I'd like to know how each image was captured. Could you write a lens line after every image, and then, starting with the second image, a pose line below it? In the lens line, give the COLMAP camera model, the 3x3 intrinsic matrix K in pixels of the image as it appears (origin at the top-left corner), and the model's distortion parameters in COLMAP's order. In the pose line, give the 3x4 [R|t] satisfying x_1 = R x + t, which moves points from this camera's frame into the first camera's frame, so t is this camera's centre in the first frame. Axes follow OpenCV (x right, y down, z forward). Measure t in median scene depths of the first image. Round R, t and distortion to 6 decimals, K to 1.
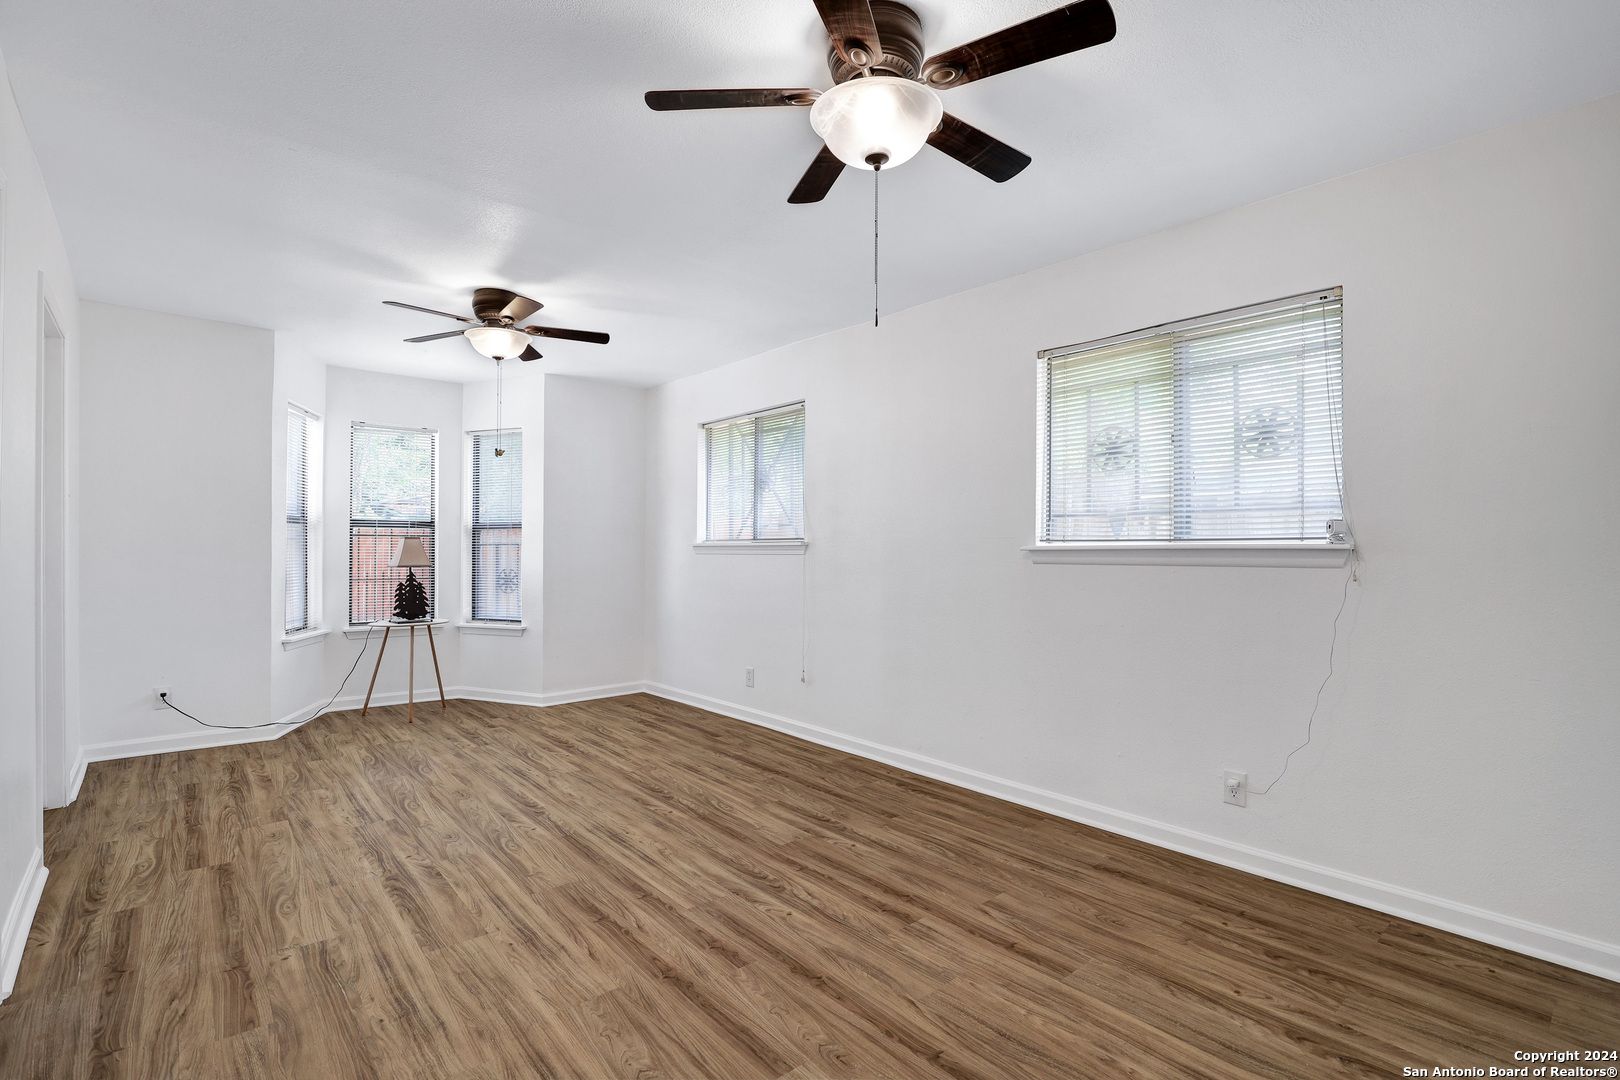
lens RADIAL K [[751.2, 0, 810.0], [0, 751.2, 540.0], [0, 0, 1]] dist [-0.024081, 0.005636]
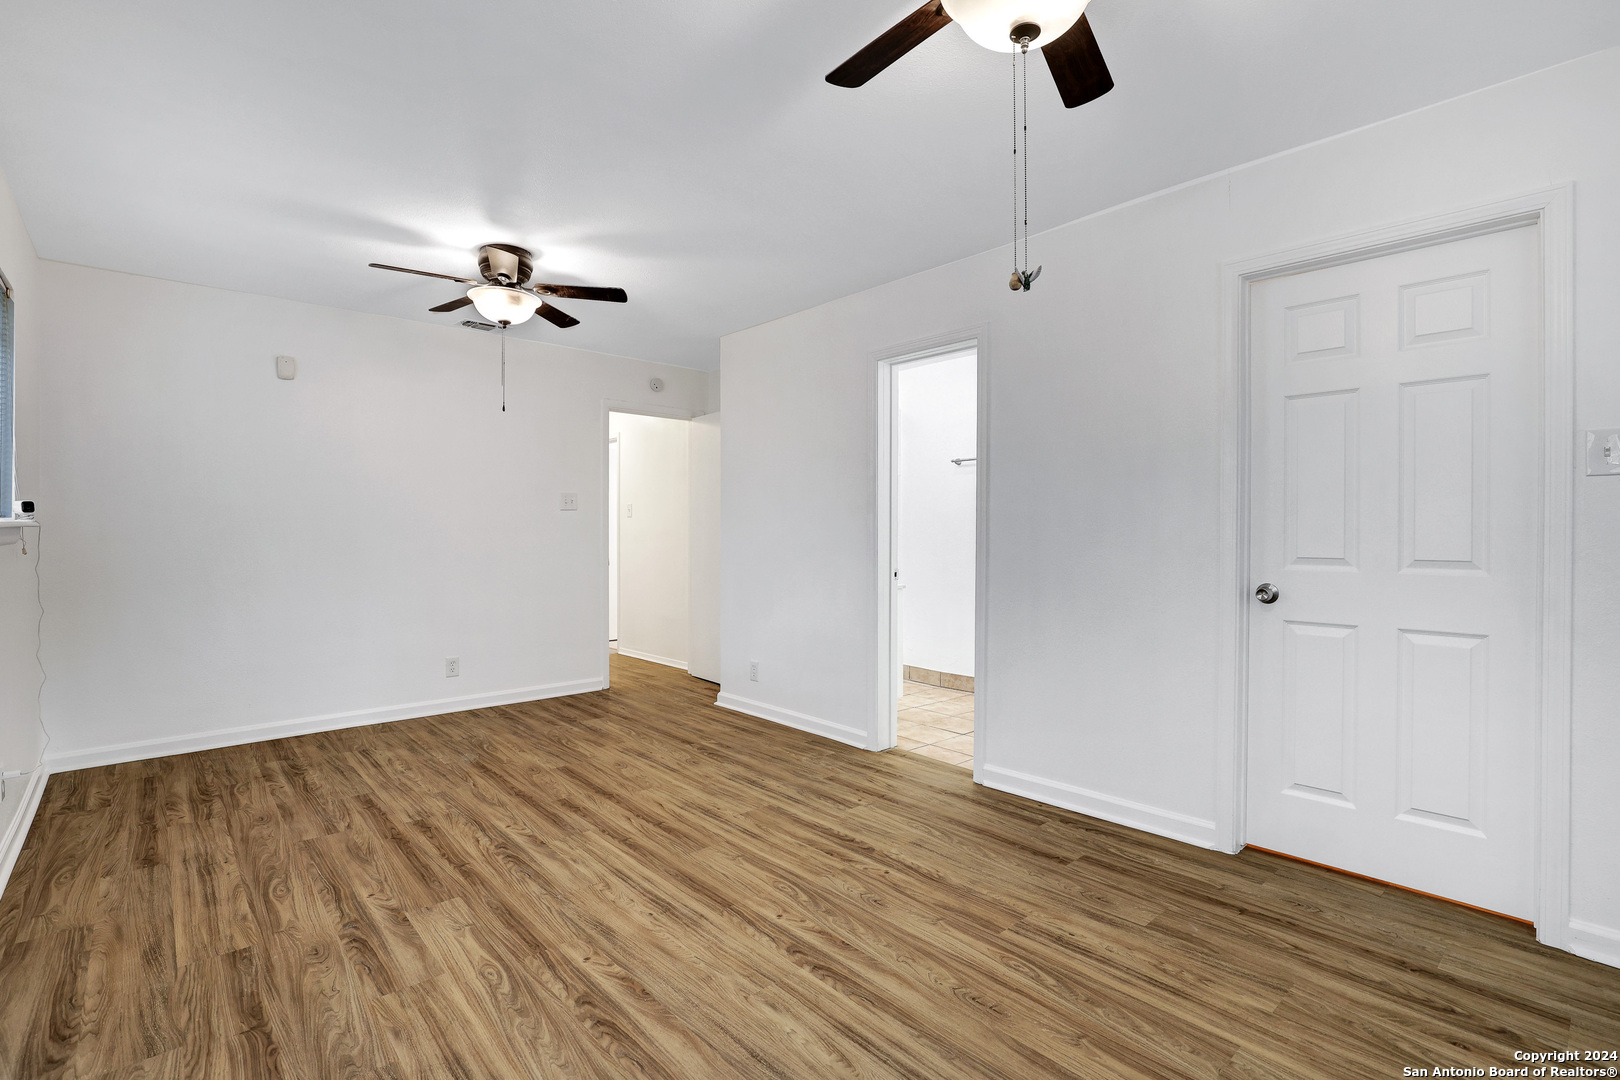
lens RADIAL K [[751.2, 0, 810.0], [0, 751.2, 540.0], [0, 0, 1]] dist [-0.024081, 0.005636]
pose [[-0.999386, -0.005578, -0.034589, -0.439464], [-0.005619, 0.999984, 0.001087, 0.017485], [0.034582, 0.001281, -0.999401, 2.049001]]
